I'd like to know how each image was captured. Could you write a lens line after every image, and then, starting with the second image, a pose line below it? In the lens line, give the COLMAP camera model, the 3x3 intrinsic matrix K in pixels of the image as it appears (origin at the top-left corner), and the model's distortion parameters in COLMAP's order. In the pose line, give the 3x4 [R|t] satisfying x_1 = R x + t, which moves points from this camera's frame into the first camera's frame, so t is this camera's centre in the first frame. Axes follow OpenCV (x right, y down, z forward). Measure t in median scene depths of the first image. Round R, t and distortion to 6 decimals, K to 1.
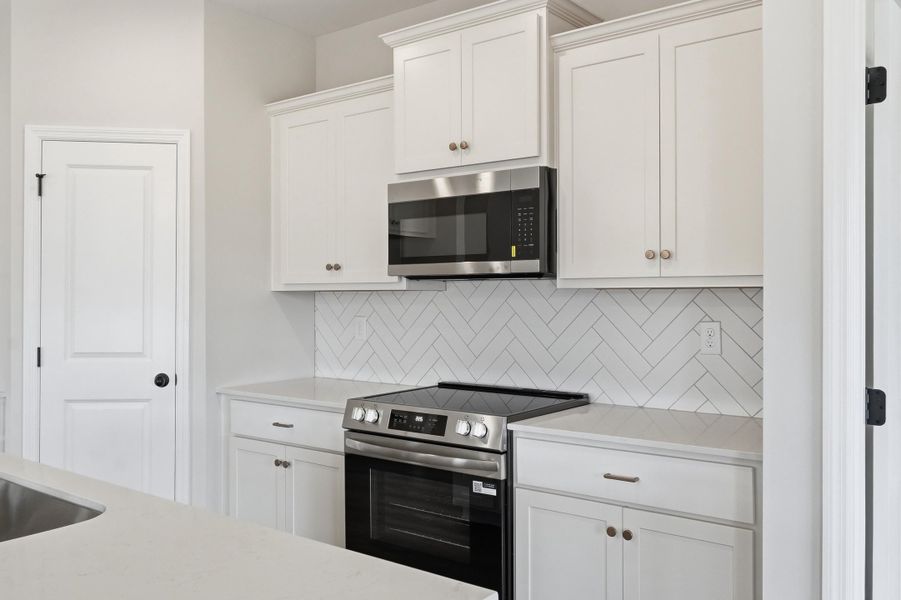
lens RADIAL K [[739.9, 0, 436.9], [0, 739.9, 296.2], [0, 0, 1]] dist [-0.001151, 0.001827]
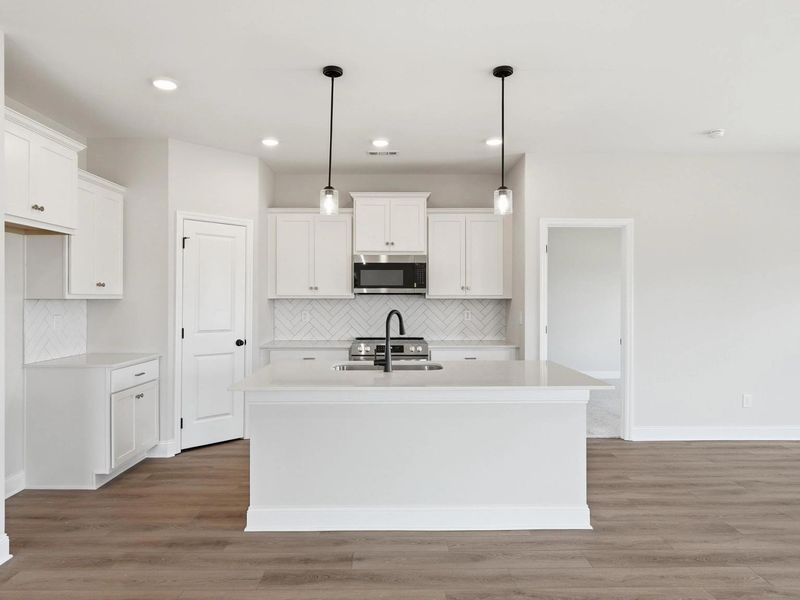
lens RADIAL K [[489.2, 0, 379.4], [0, 489.2, 300.6], [0, 0, 1]] dist [0.002708, 0.001087]
pose [[0.806373, 0.001428, 0.591405, -1.023512], [-0.002525, 0.999996, 0.001027, -0.004720], [-0.591402, -0.002321, 0.806374, -0.366139]]
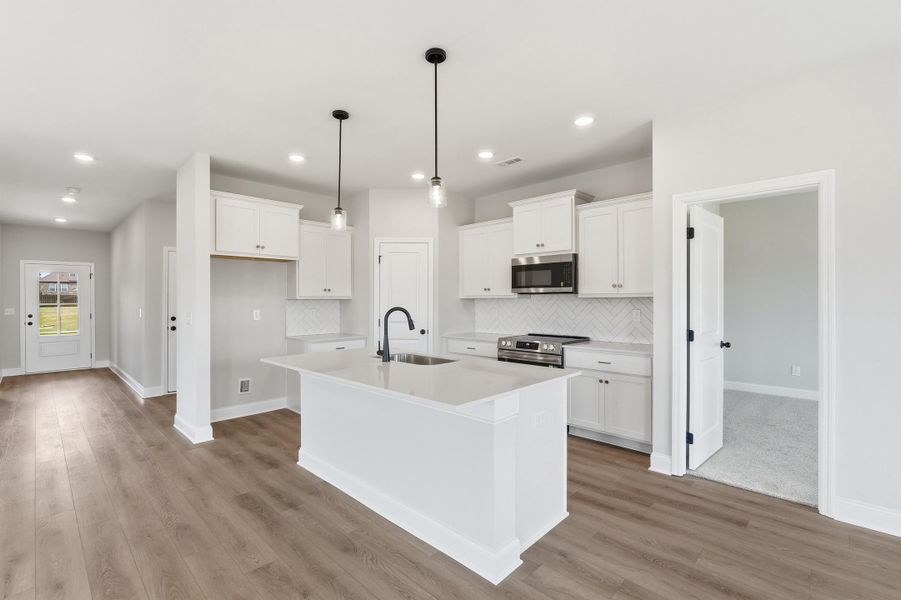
lens RADIAL K [[383.0, 0, 450.5], [0, 383.0, 300.0], [0, 0, 1]] dist [-0.000365, -0.000038]
pose [[0.994364, -0.000449, -0.106020, -0.150174], [0.000345, 0.999999, -0.000999, -0.000159], [0.106020, 0.000957, 0.994364, -0.438664]]
